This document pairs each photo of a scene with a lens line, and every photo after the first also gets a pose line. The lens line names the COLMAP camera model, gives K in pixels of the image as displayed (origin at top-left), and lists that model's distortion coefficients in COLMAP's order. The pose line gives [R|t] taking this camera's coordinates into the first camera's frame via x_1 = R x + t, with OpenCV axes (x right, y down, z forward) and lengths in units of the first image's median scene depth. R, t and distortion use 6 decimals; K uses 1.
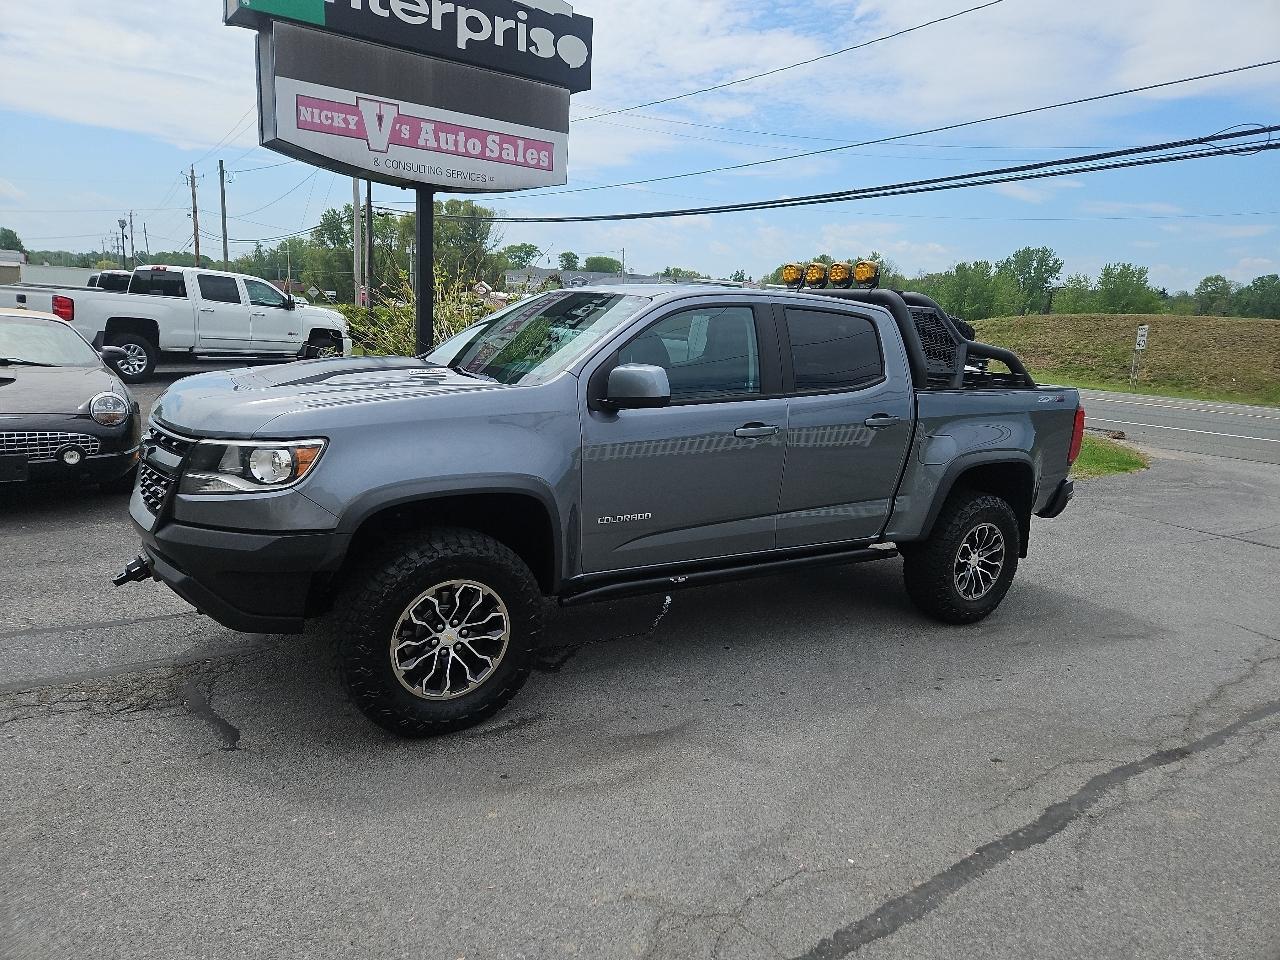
lens RADIAL K [[848.2, 0, 640.7], [0, 848.2, 482.2], [0, 0, 1]] dist [0.077179, -0.062309]
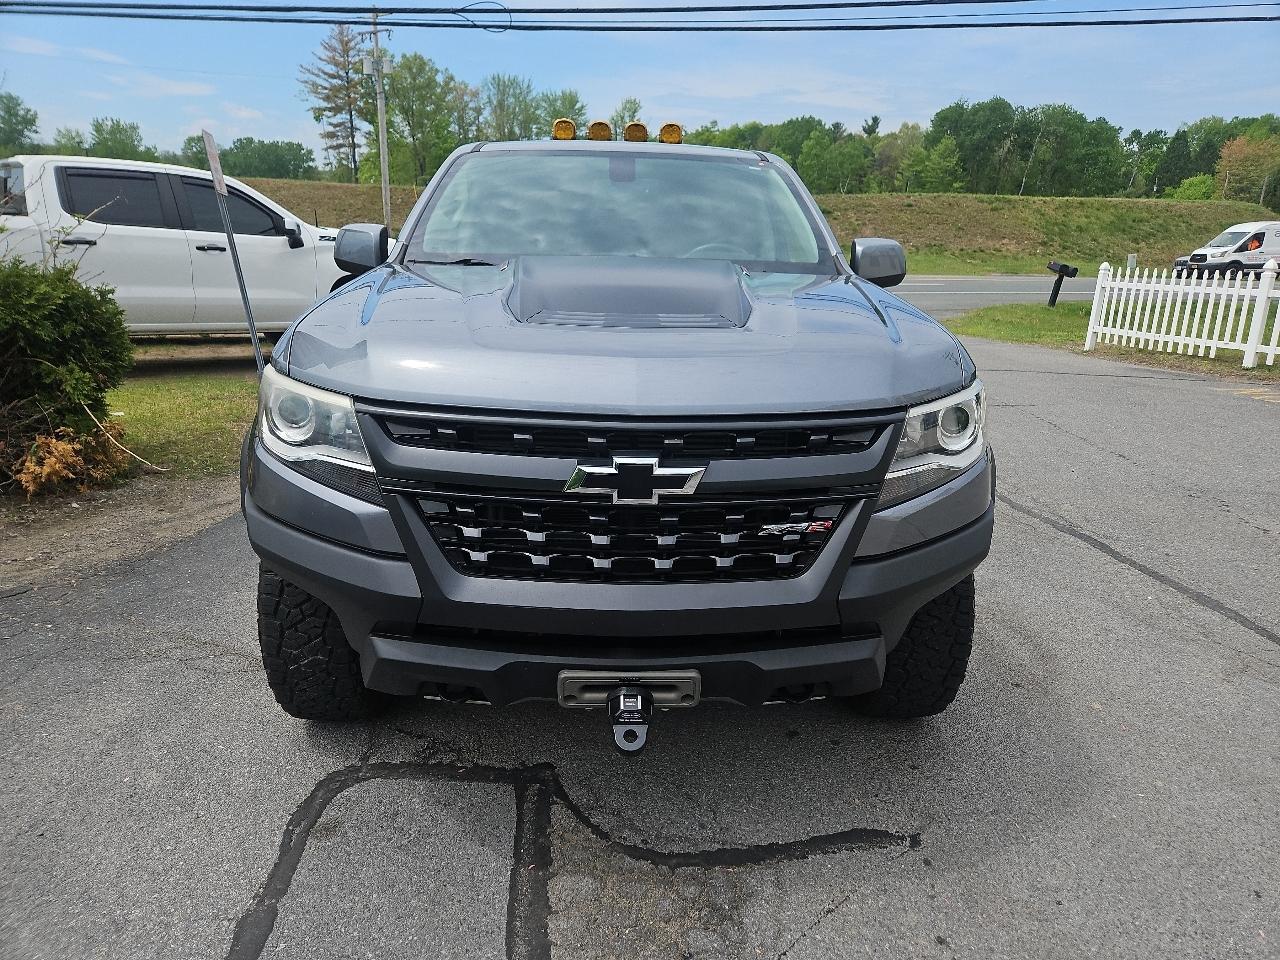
lens RADIAL K [[853.4, 0, 641.9], [0, 853.4, 483.3], [0, 0, 1]] dist [0.072734, -0.059088]
pose [[0.521019, -0.289918, 0.802799, -0.633354], [0.168018, 0.956981, 0.236554, -0.099833], [-0.836845, 0.011635, 0.547316, 0.476049]]
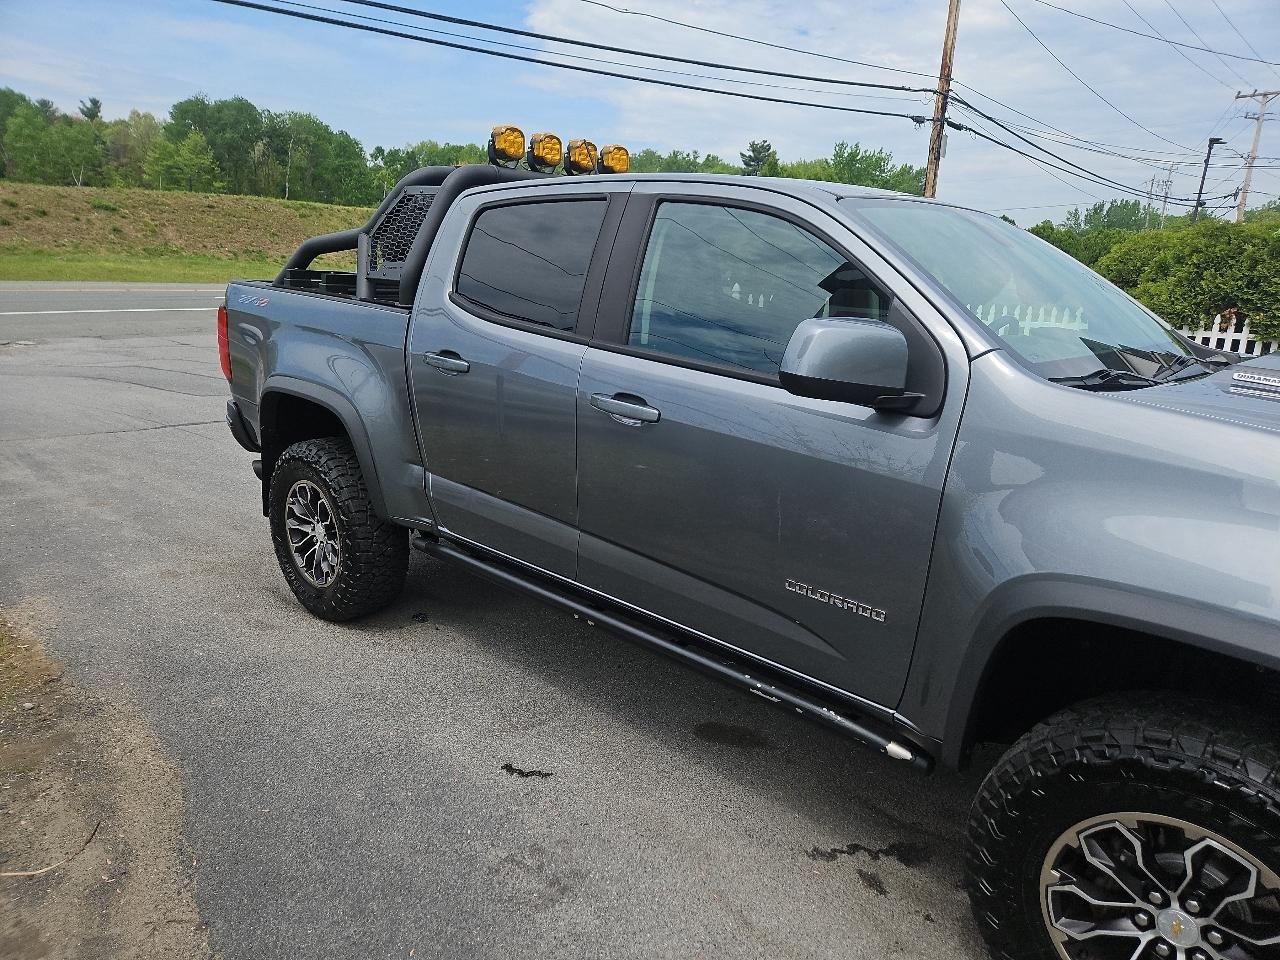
lens RADIAL K [[852.2, 0, 647.7], [0, 852.2, 490.4], [0, 0, 1]] dist [0.072254, -0.056247]
pose [[-0.231129, -0.323966, 0.917401, -0.531390], [0.128535, 0.924500, 0.358856, -0.236151], [-0.964395, 0.200861, -0.172038, 1.123025]]
